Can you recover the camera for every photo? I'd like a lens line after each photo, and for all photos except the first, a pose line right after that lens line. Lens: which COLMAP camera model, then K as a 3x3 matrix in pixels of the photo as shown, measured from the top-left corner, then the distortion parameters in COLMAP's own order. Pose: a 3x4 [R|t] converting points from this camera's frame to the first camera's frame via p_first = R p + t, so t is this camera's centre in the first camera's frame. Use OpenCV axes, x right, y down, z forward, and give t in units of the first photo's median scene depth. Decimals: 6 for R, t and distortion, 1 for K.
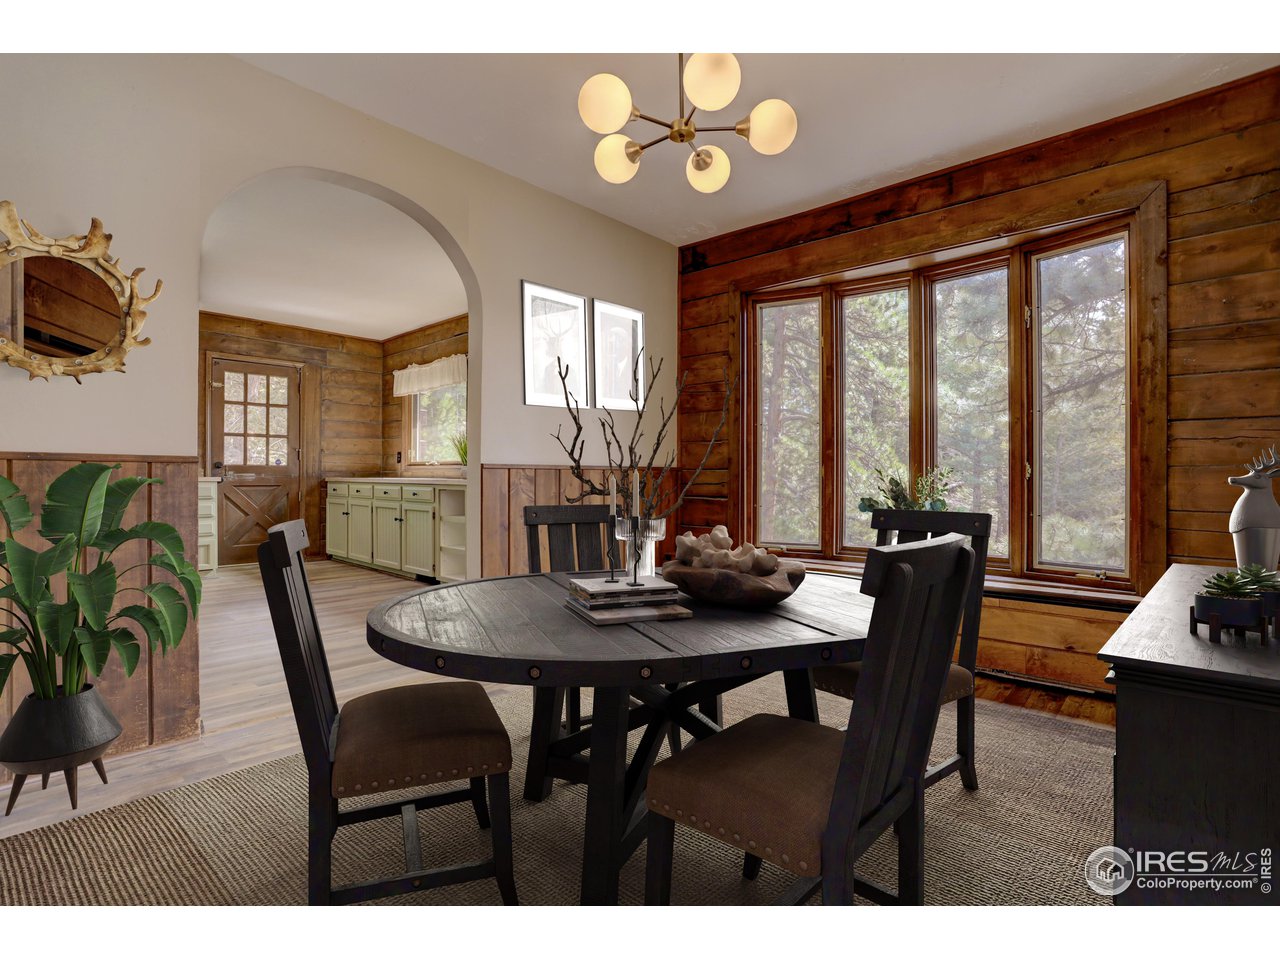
lens RADIAL K [[627.9, 0, 640.0], [0, 627.9, 480.0], [0, 0, 1]] dist [-0.076859, 0.037769]
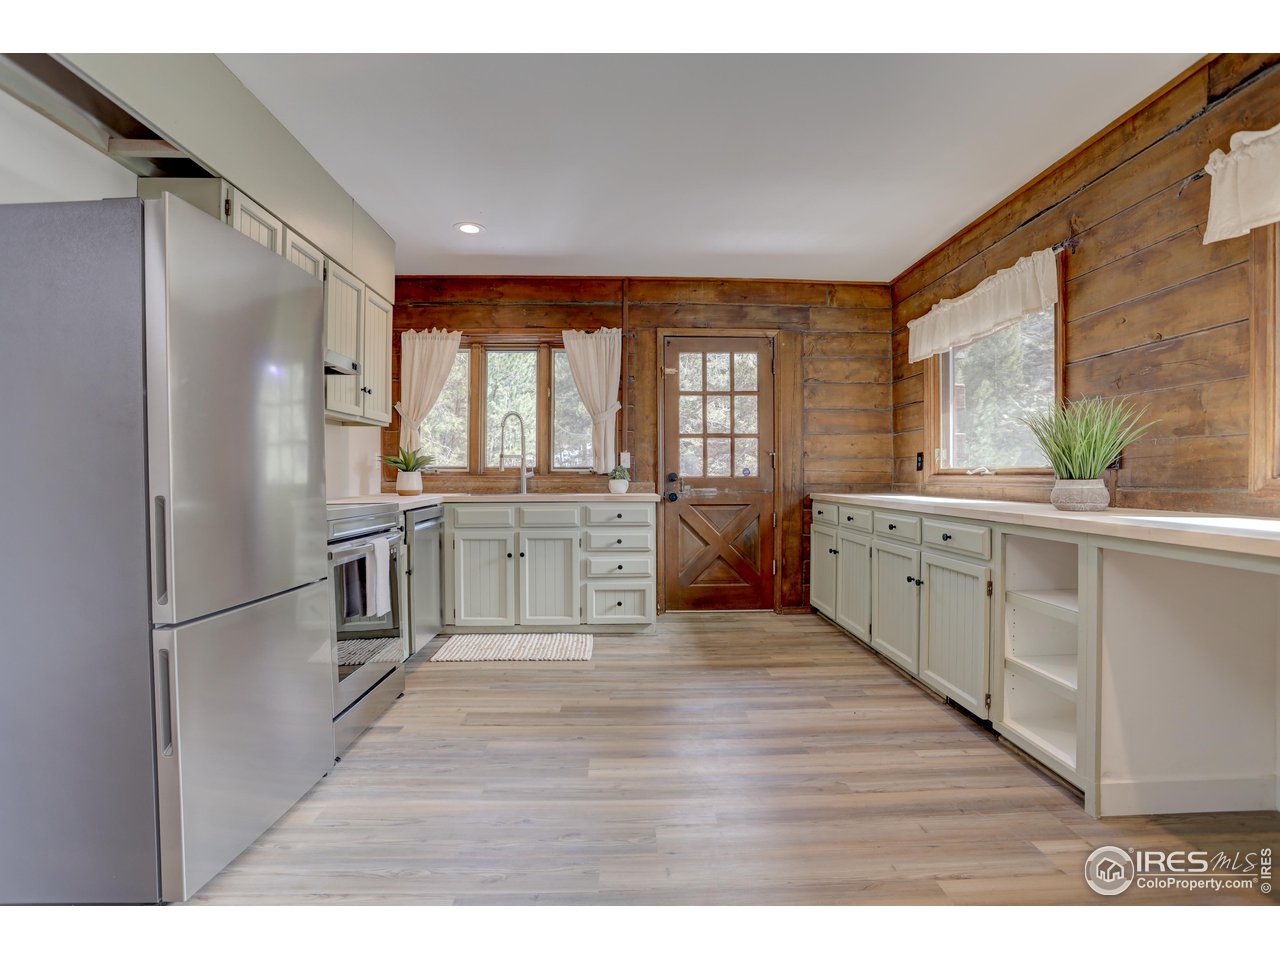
lens RADIAL K [[627.9, 0, 640.0], [0, 627.9, 480.0], [0, 0, 1]] dist [-0.076859, 0.037769]
pose [[0.692996, -0.001545, -0.720940, -0.169917], [0.000633, 0.999999, -0.001536, -0.021299], [0.720941, 0.000608, 0.692996, 0.462496]]
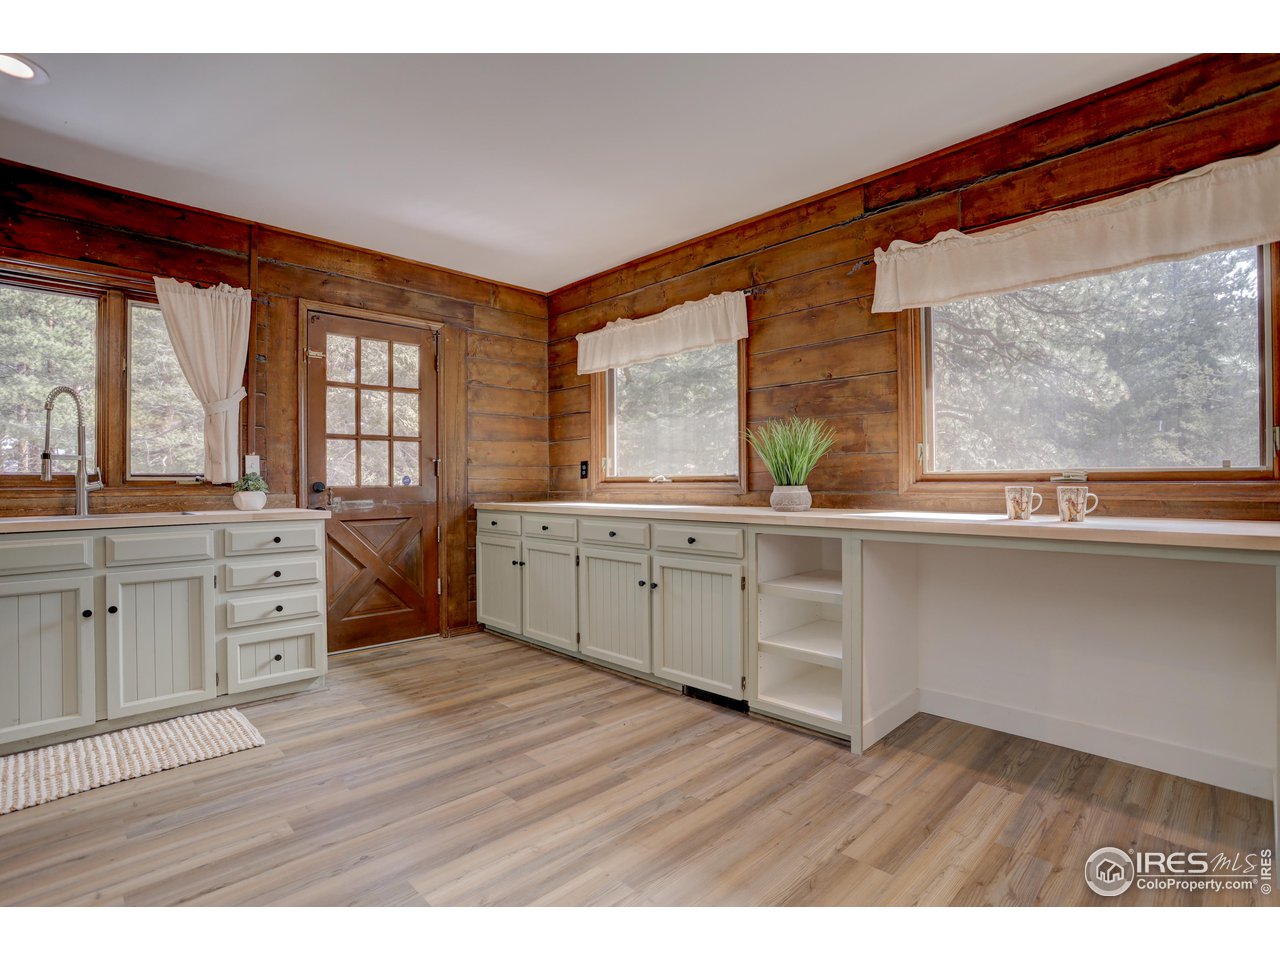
lens RADIAL K [[627.9, 0, 640.0], [0, 627.9, 480.0], [0, 0, 1]] dist [-0.076859, 0.037769]
pose [[0.997954, -0.013484, -0.062499, -0.357721], [0.012973, 0.999879, -0.008577, -0.024000], [0.062607, 0.007749, 0.998008, 0.439227]]
